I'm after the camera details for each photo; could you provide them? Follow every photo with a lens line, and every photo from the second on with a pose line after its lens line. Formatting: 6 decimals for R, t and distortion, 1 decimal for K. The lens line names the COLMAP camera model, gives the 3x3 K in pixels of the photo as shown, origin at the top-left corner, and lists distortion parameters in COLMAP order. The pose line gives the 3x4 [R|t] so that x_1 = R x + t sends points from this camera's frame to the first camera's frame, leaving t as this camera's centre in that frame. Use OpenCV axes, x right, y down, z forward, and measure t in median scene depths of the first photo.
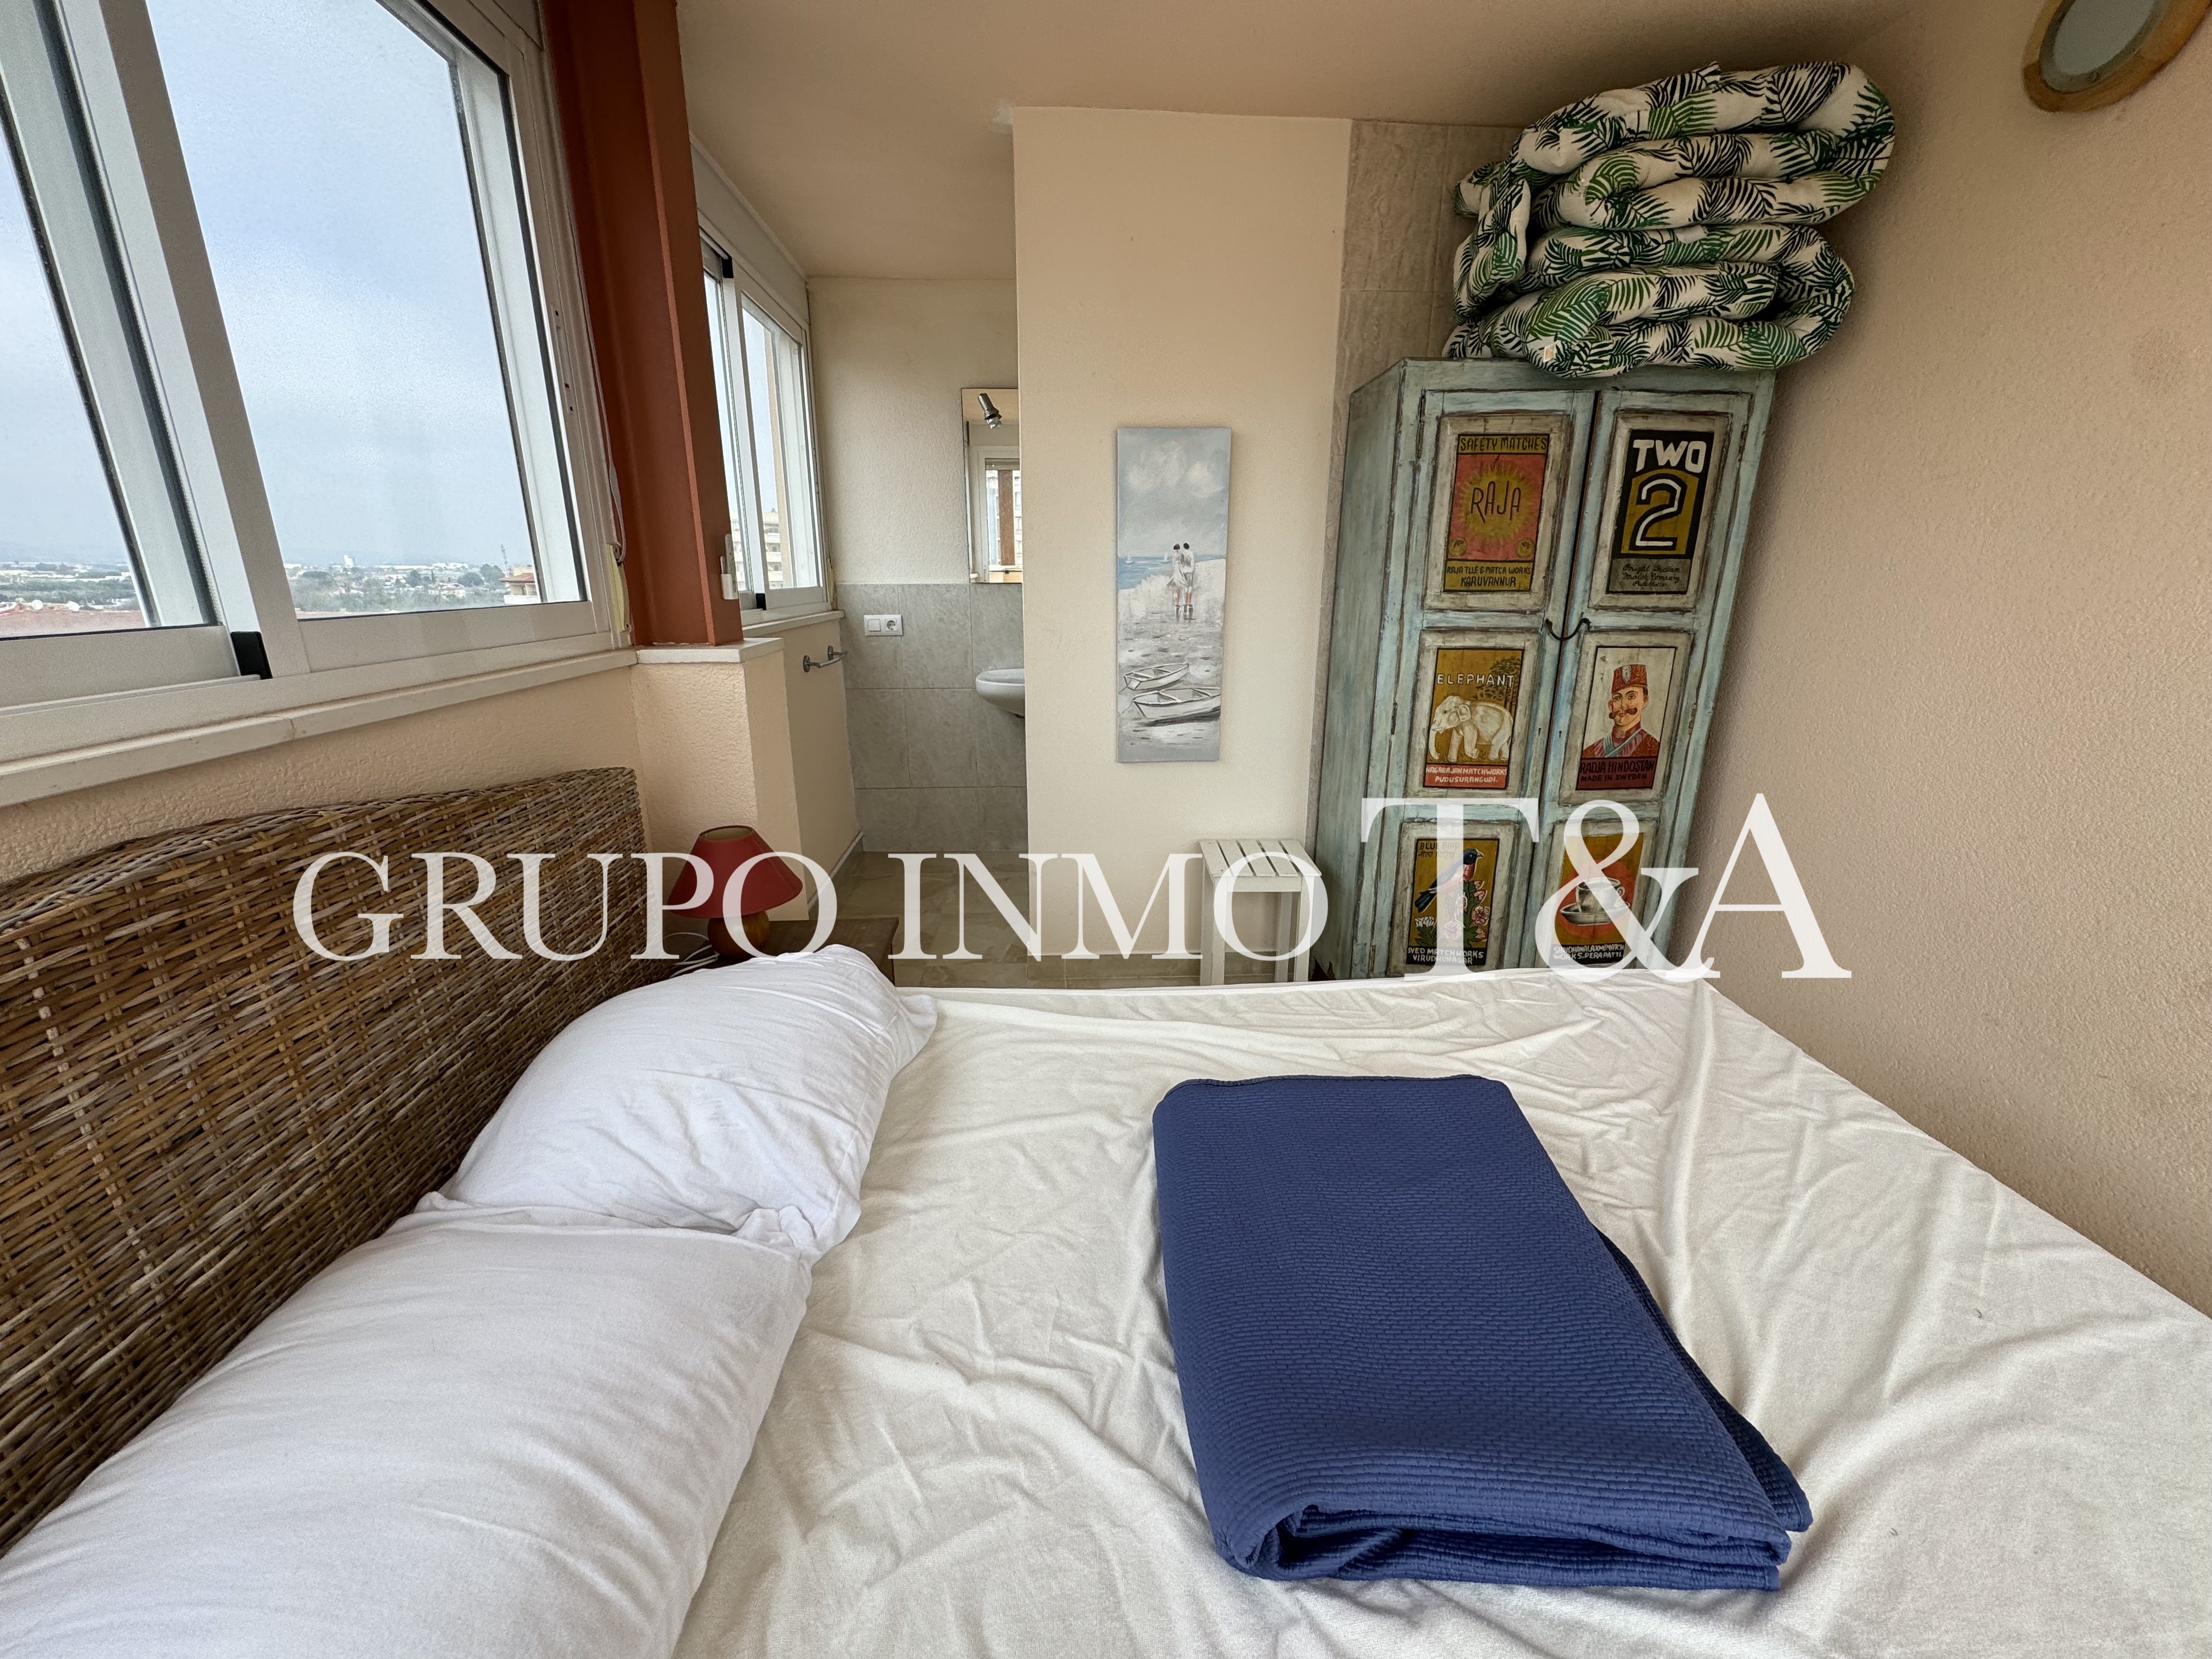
lens RADIAL K [[880.4, 0, 1107.6], [0, 880.4, 827.9], [0, 0, 1]] dist [-0.002474, 0.000303]
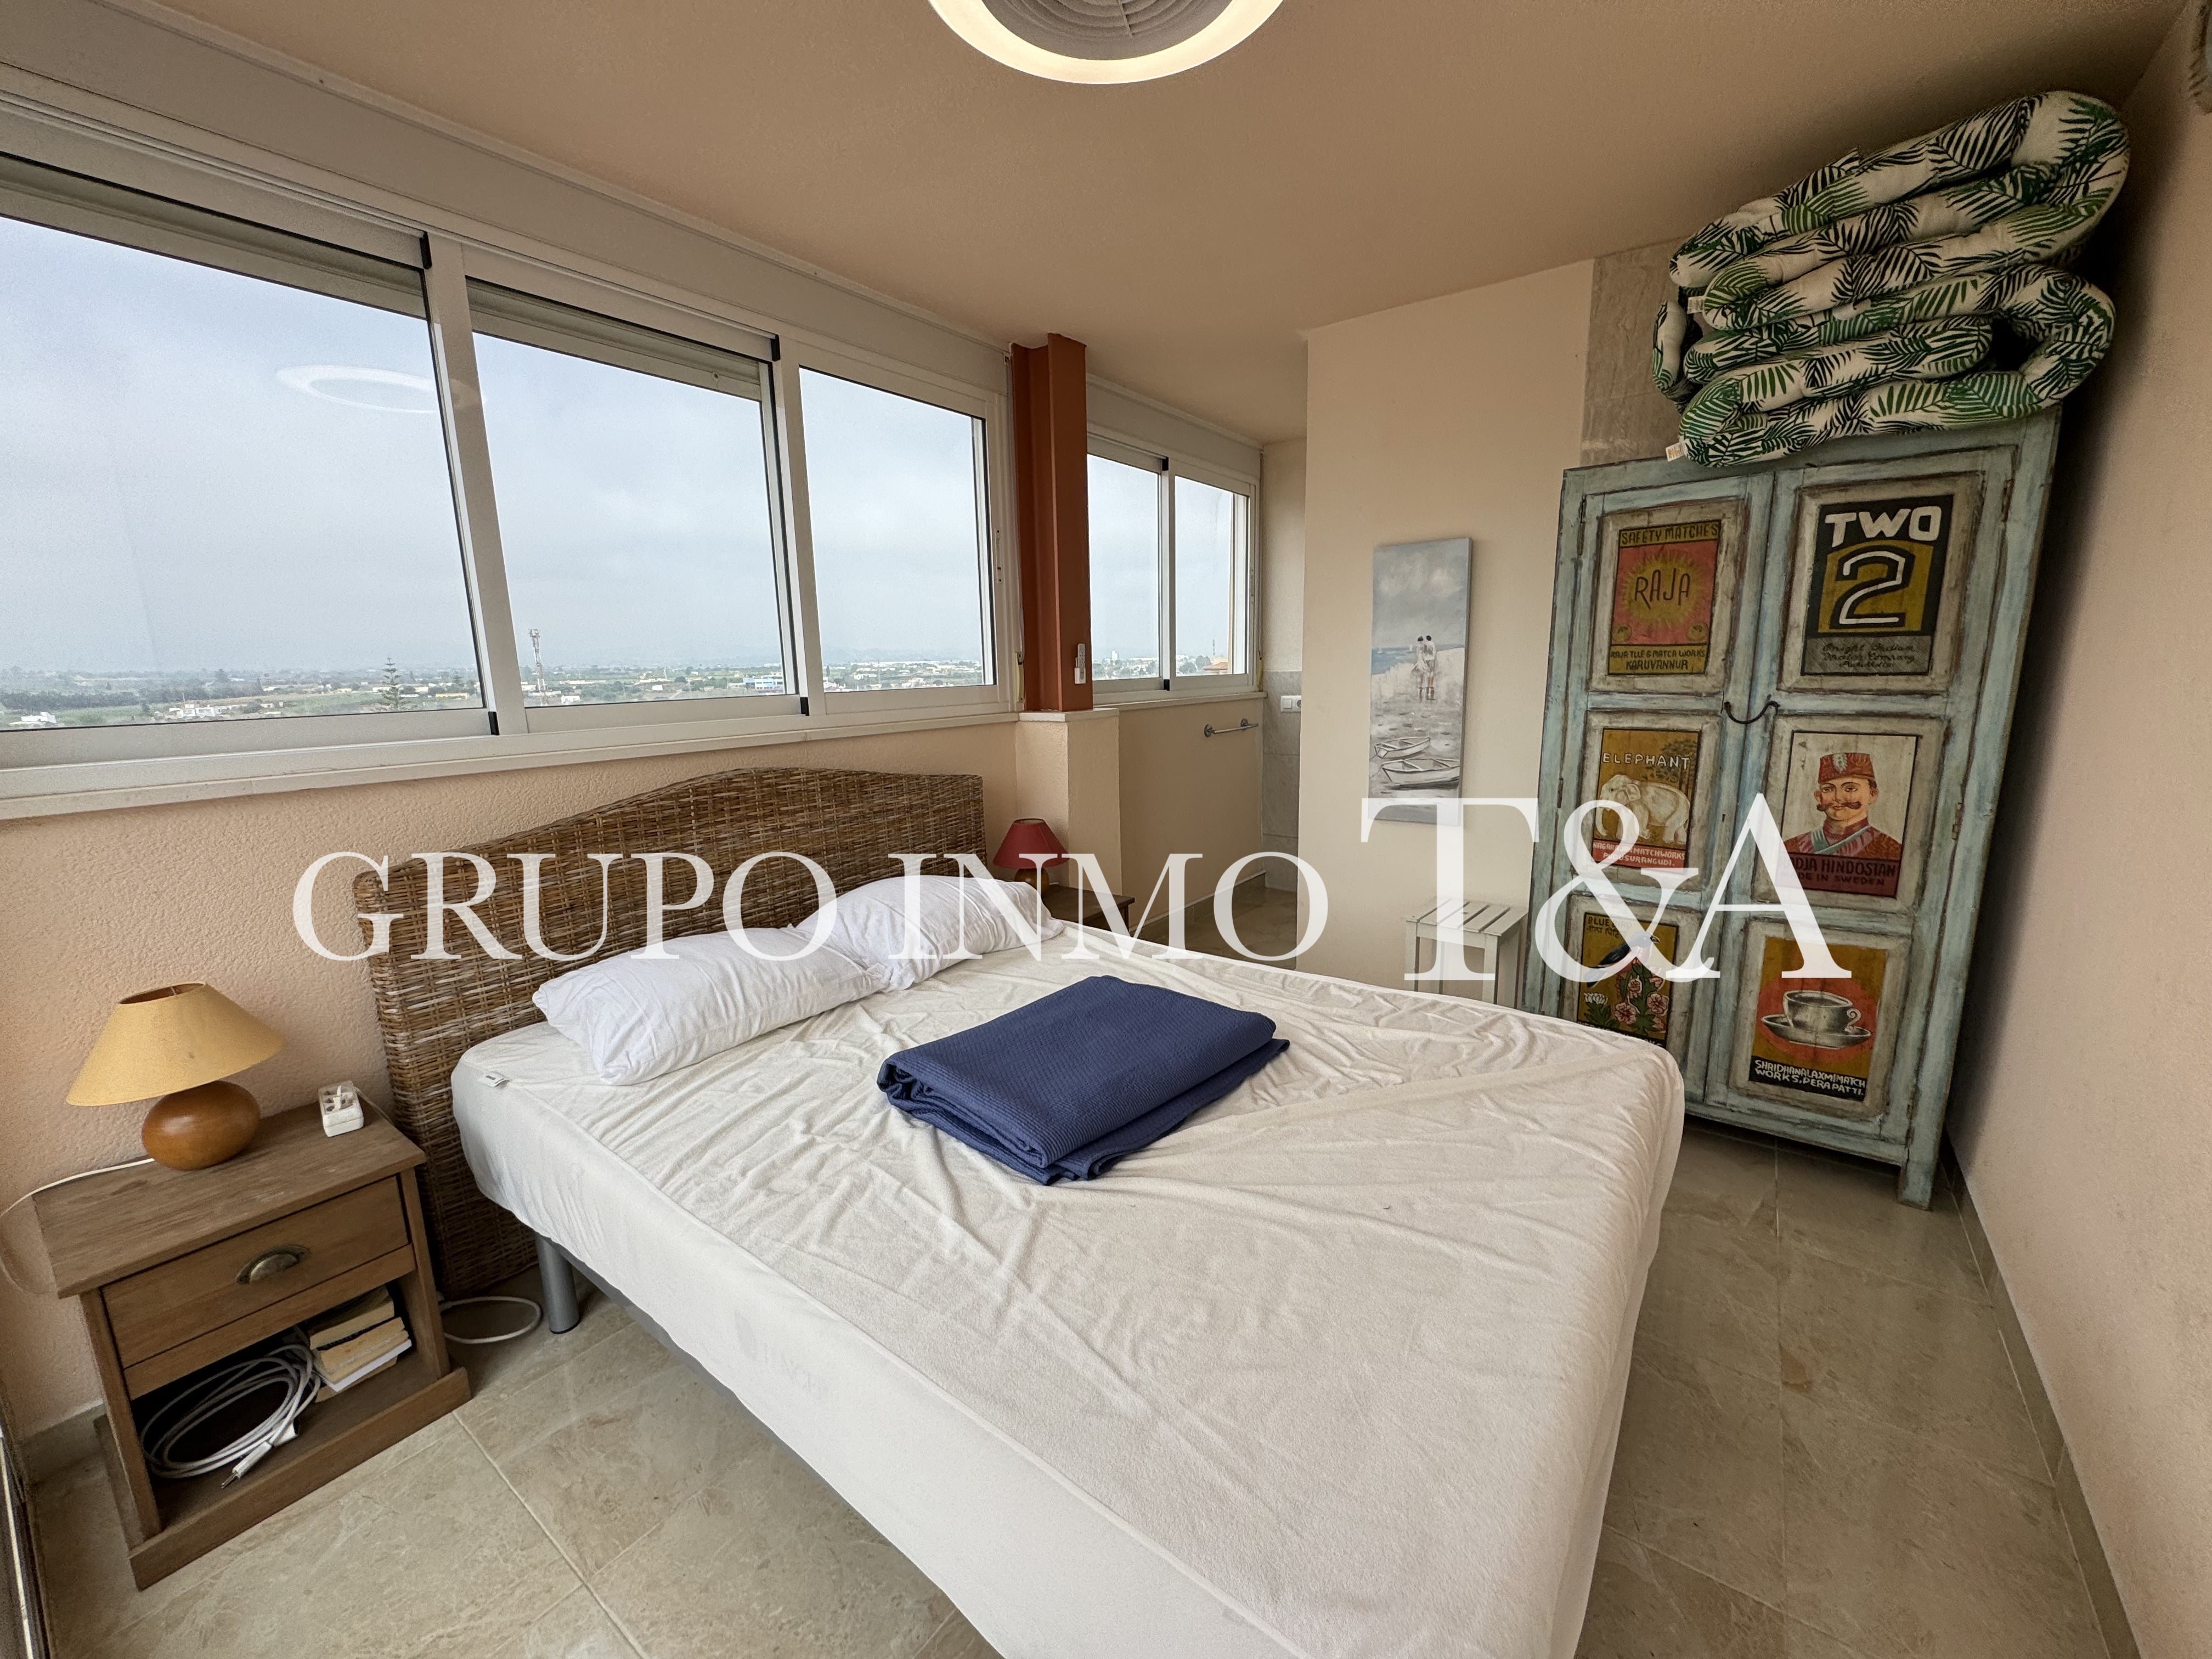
lens RADIAL K [[880.4, 0, 1111.4], [0, 880.4, 828.8], [0, 0, 1]] dist [-0.002474, 0.000303]
pose [[0.765798, 0.102557, -0.634851, 0.617638], [-0.159118, 0.986723, -0.032538, 0.040800], [0.623085, 0.125934, 0.771949, -0.154763]]
